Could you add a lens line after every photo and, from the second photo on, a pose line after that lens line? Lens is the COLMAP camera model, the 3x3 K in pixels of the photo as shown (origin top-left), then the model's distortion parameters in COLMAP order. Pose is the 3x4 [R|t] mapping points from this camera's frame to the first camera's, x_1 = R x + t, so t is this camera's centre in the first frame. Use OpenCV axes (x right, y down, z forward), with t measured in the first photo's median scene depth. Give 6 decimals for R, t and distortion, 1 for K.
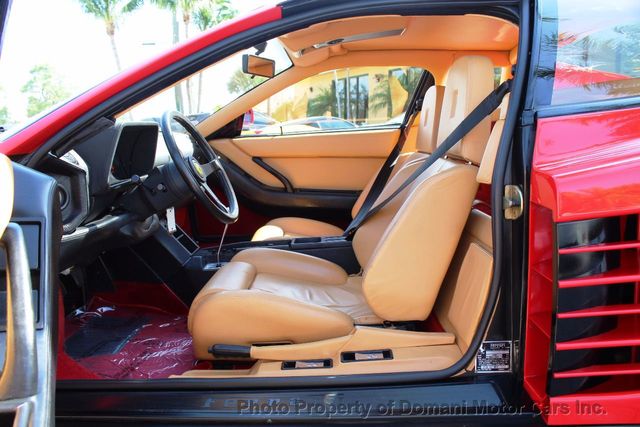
lens RADIAL K [[530.2, 0, 292.7], [0, 530.2, 212.8], [0, 0, 1]] dist [-0.171453, 0.150111]
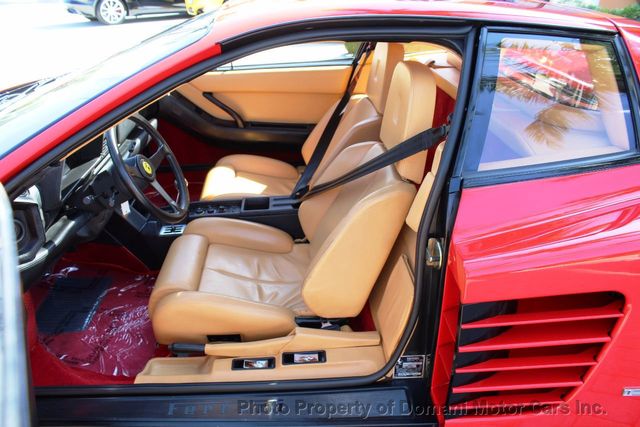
lens RADIAL K [[530.2, 0, 292.7], [0, 530.2, 212.8], [0, 0, 1]] dist [-0.171453, 0.150111]
pose [[0.997282, -0.017385, 0.071603, 0.036303], [-0.004569, 0.955306, 0.295582, -0.373953], [-0.073541, -0.295106, 0.952630, -0.023570]]
